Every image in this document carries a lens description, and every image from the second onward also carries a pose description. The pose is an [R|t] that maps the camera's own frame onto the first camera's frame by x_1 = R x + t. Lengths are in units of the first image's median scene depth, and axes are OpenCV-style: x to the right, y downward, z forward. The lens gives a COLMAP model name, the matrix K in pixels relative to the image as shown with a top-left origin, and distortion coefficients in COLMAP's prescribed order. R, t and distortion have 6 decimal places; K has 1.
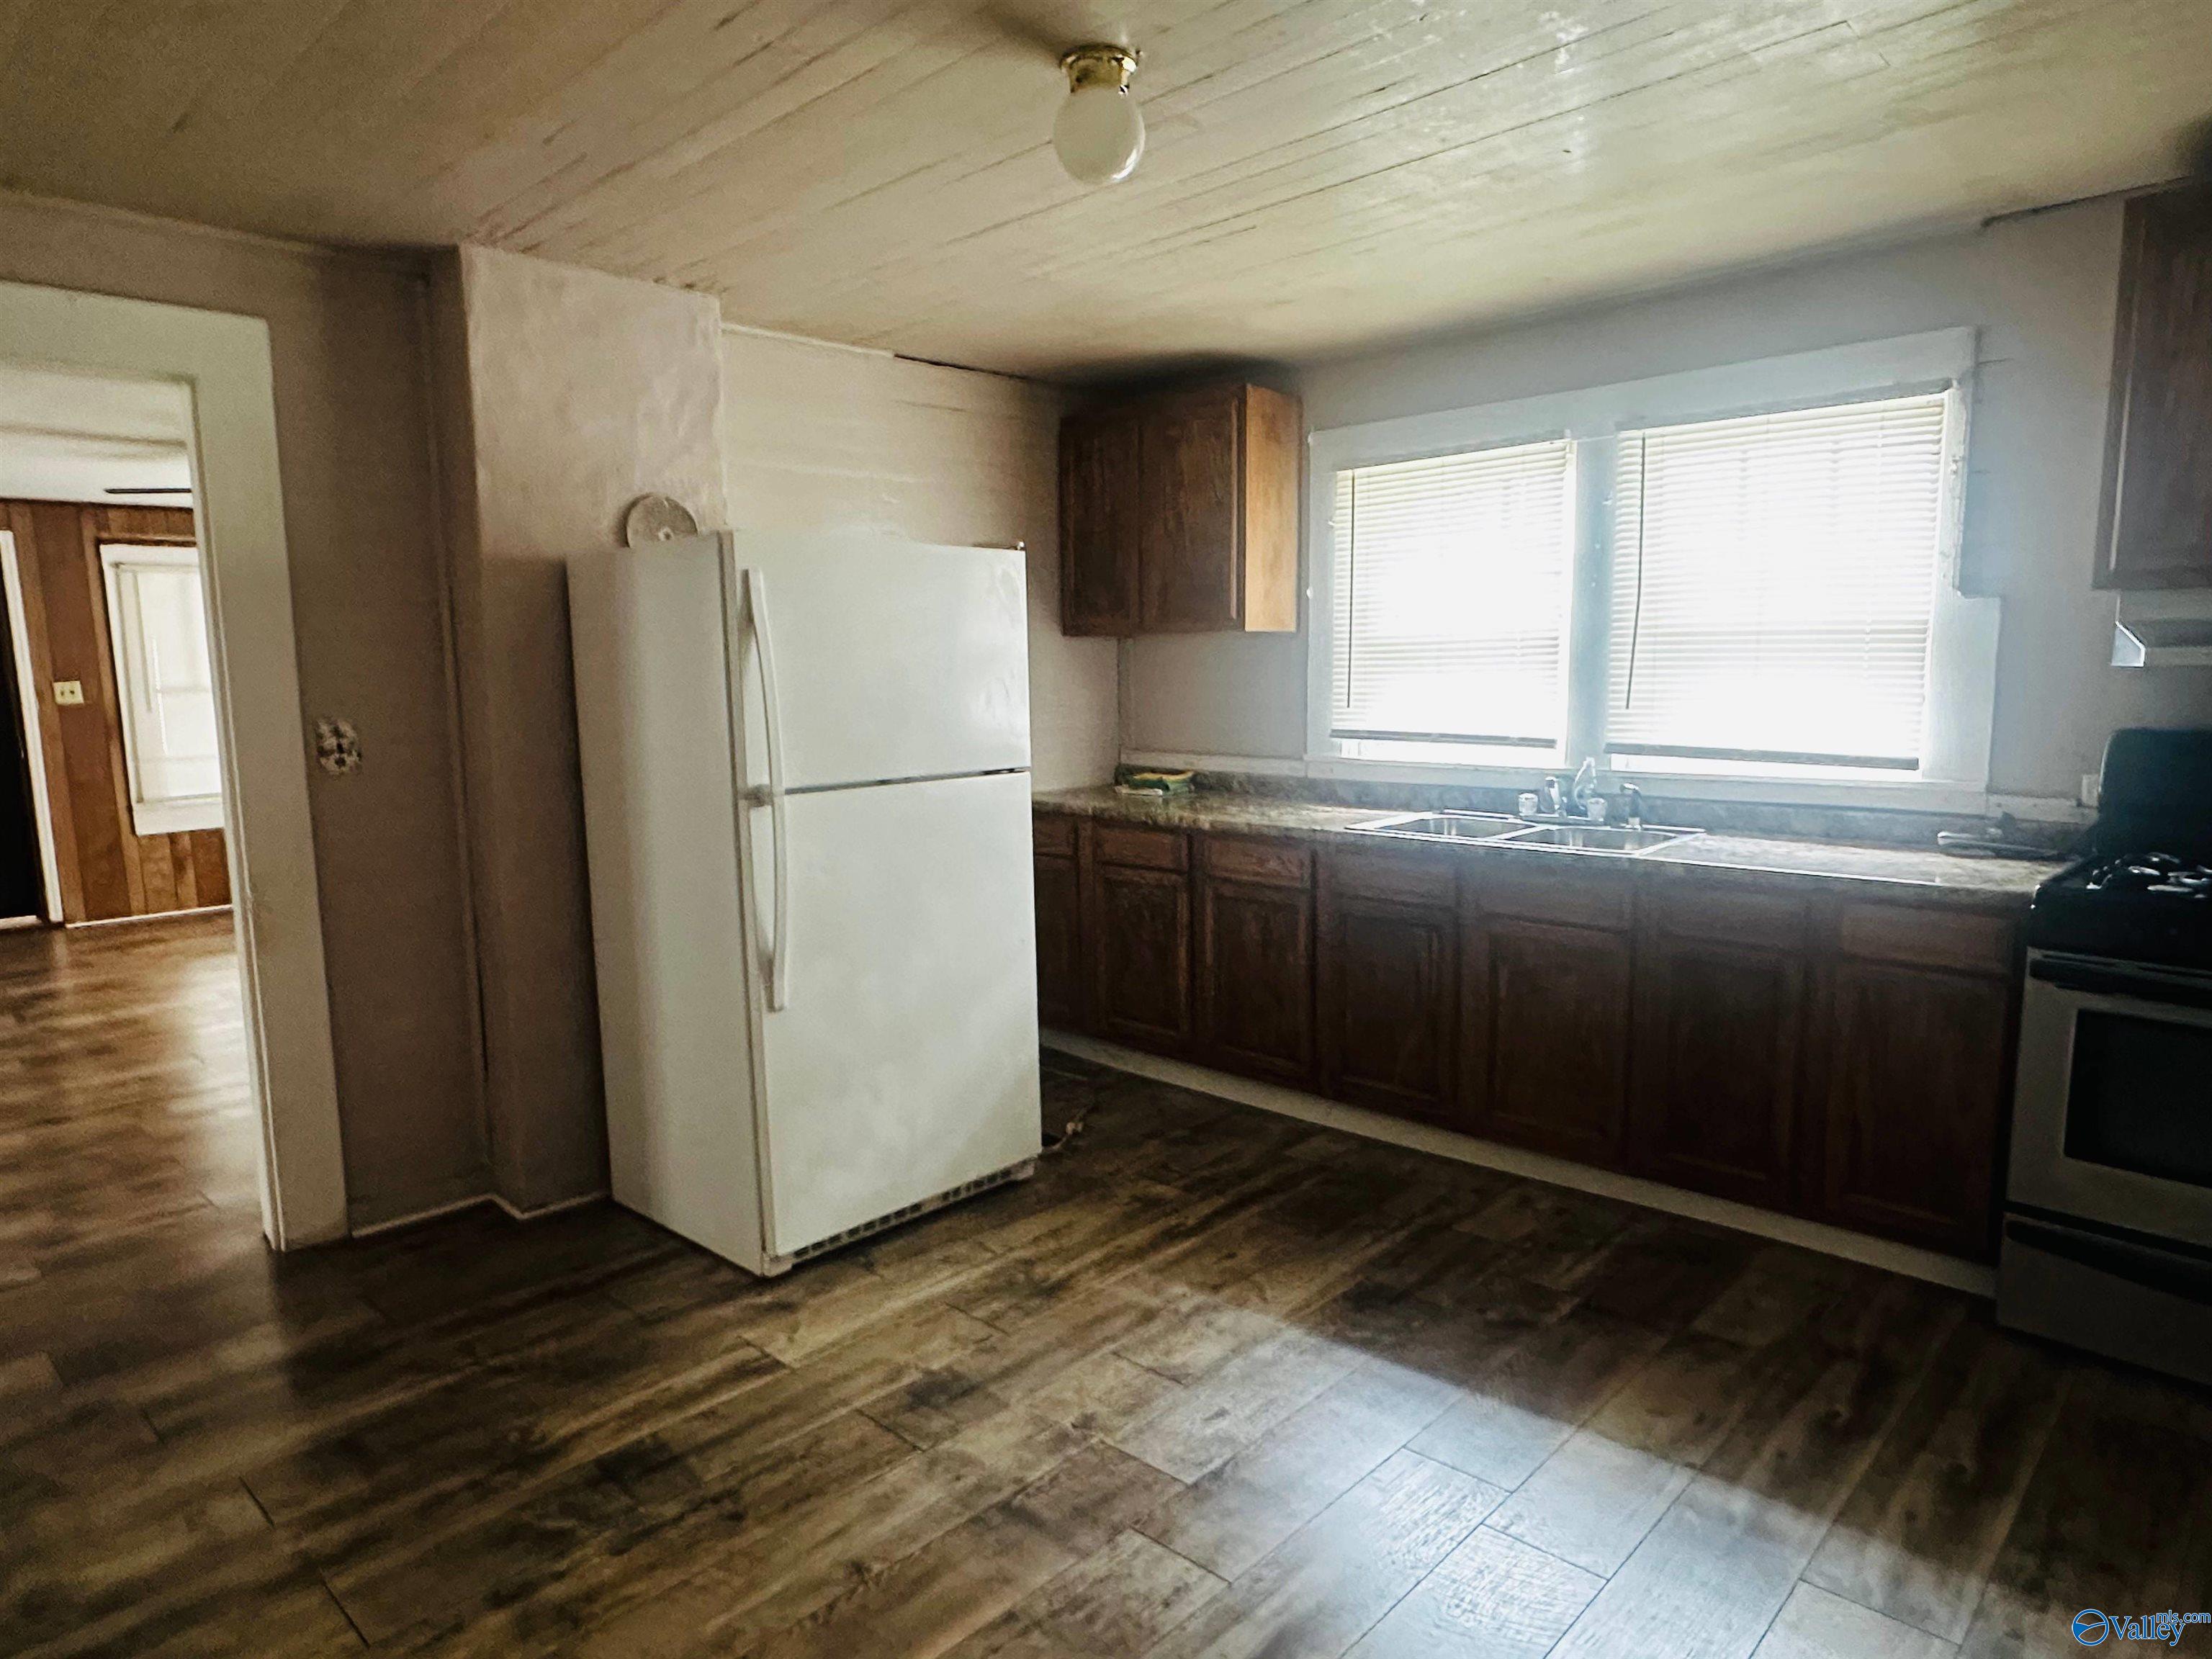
lens RADIAL K [[1333.6, 0, 1103.6], [0, 1333.6, 849.2], [0, 0, 1]] dist [-0.003843, 0.000031]
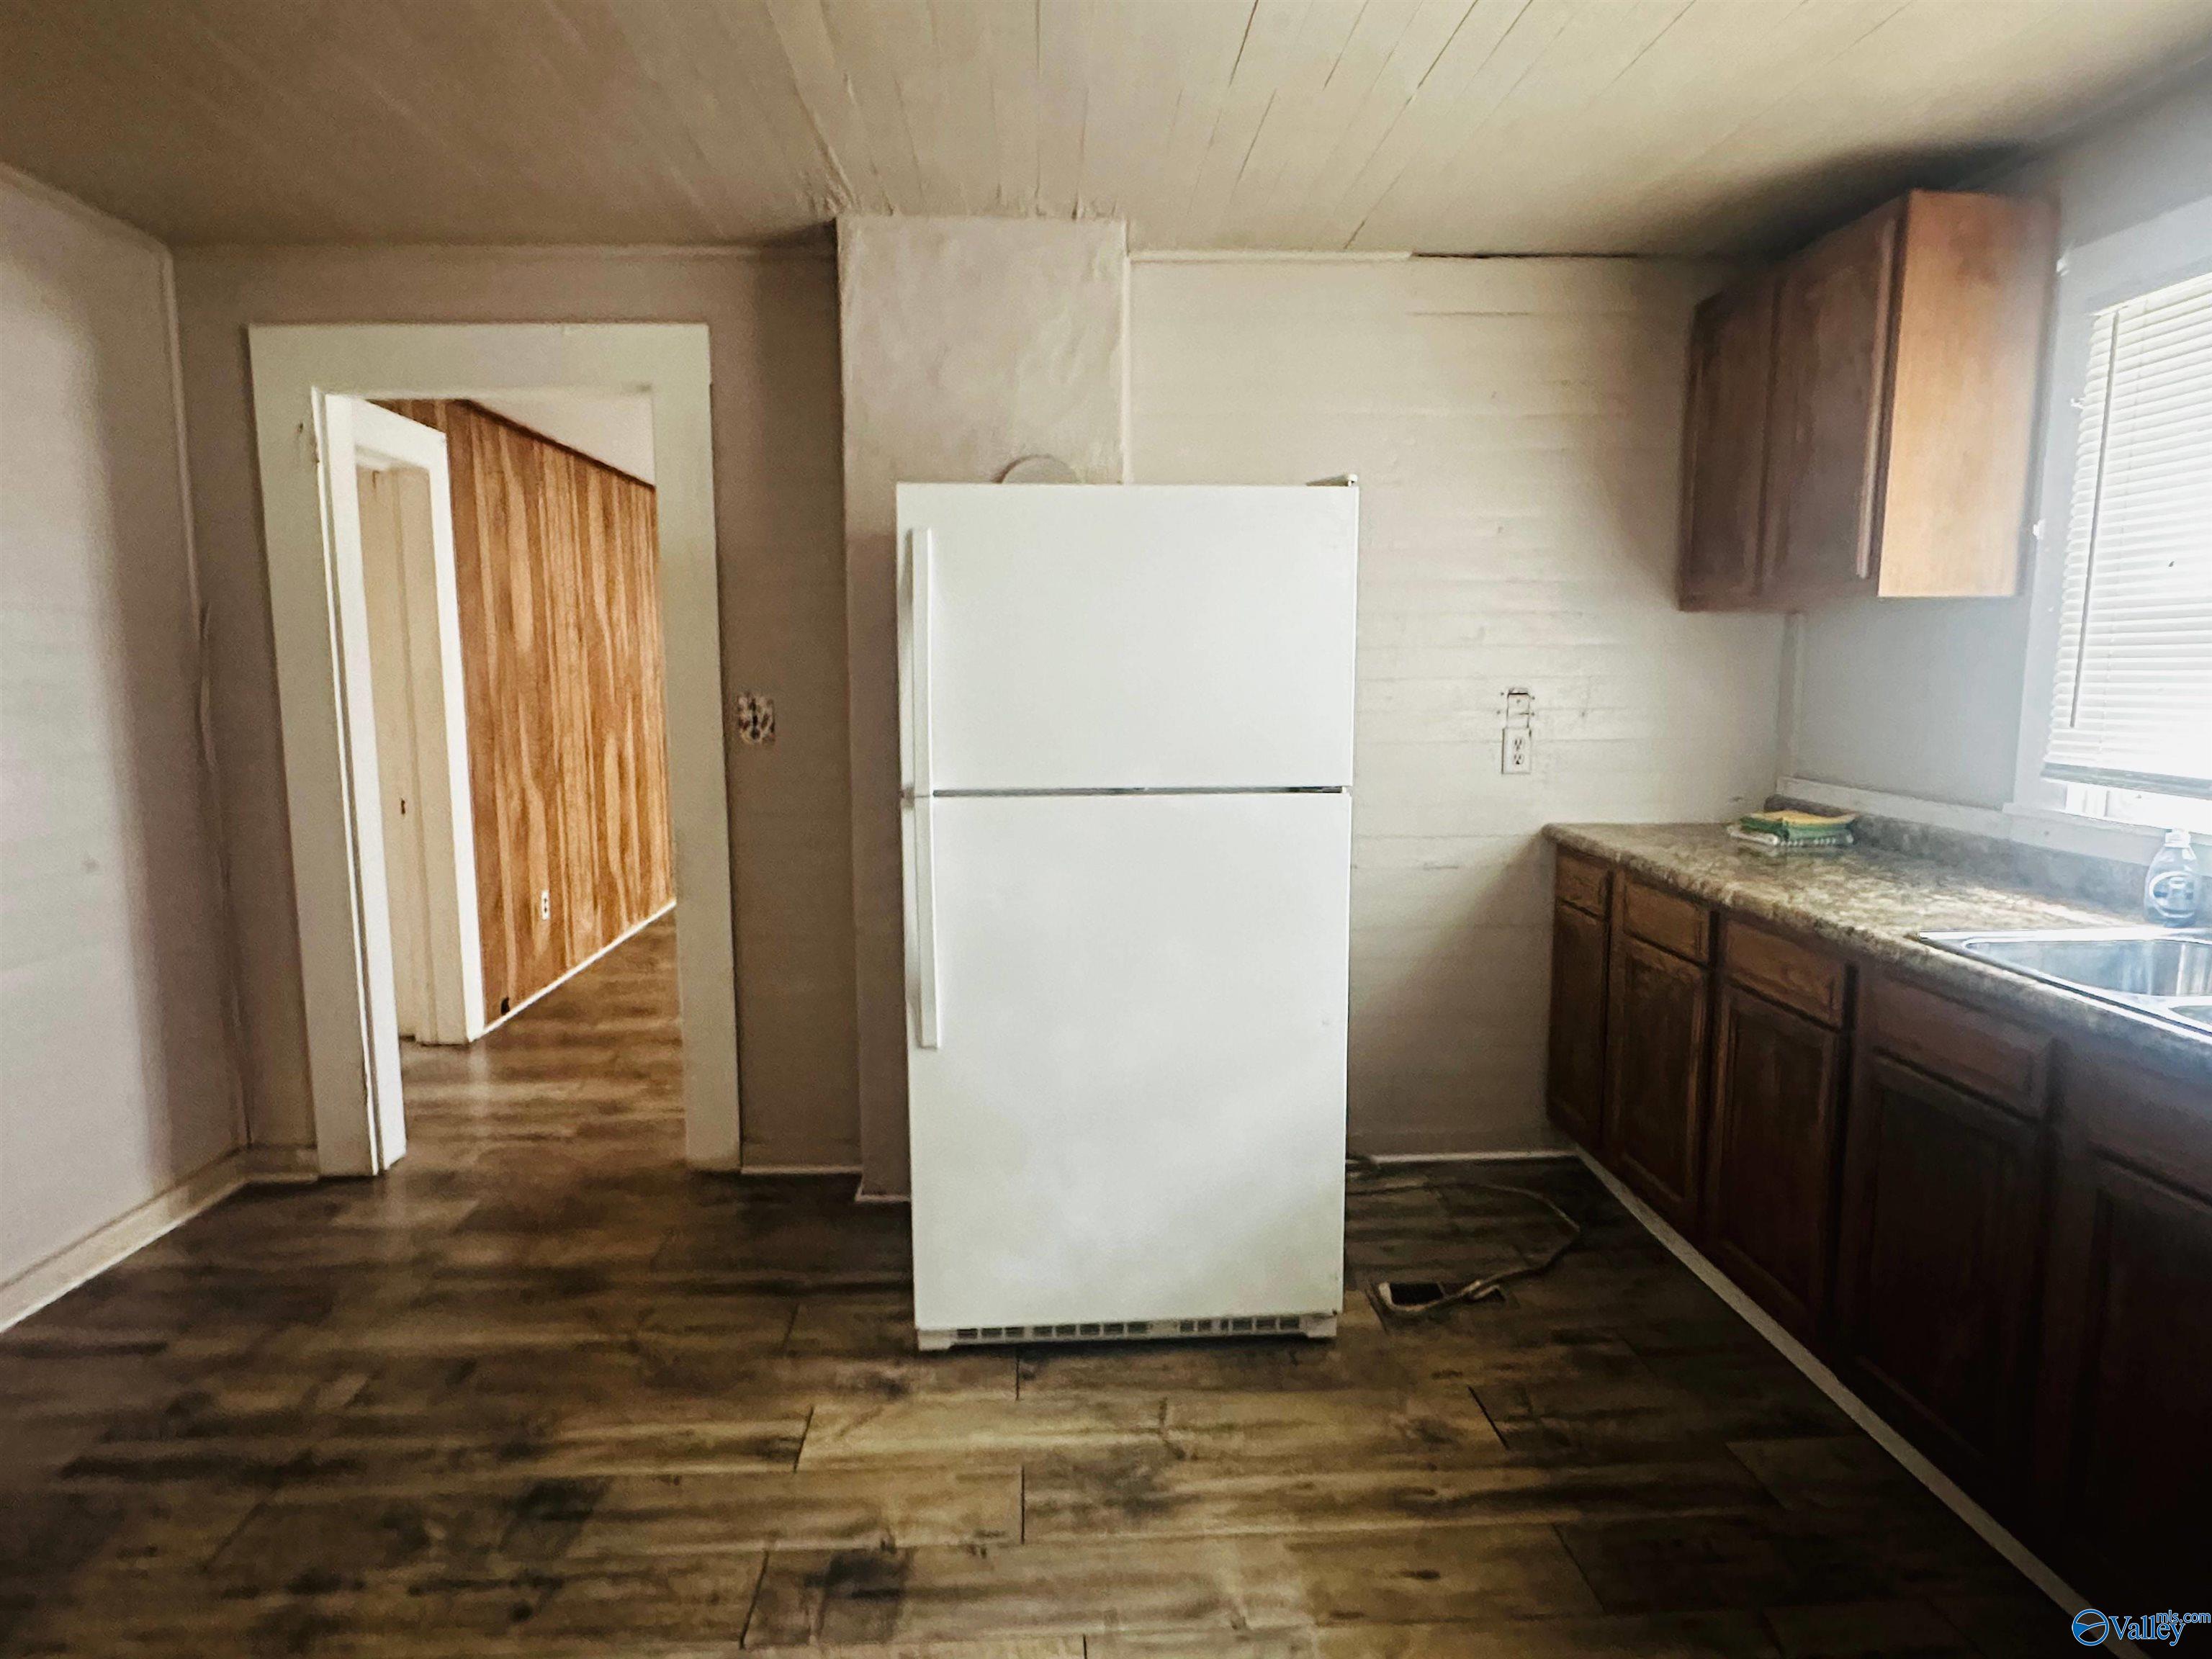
lens RADIAL K [[1333.6, 0, 1103.6], [0, 1333.6, 849.2], [0, 0, 1]] dist [-0.003843, 0.000031]
pose [[0.731416, 0.107040, -0.673479, 0.362519], [-0.101332, 0.993700, 0.047885, -0.052884], [0.674361, 0.033222, 0.737654, 0.401407]]
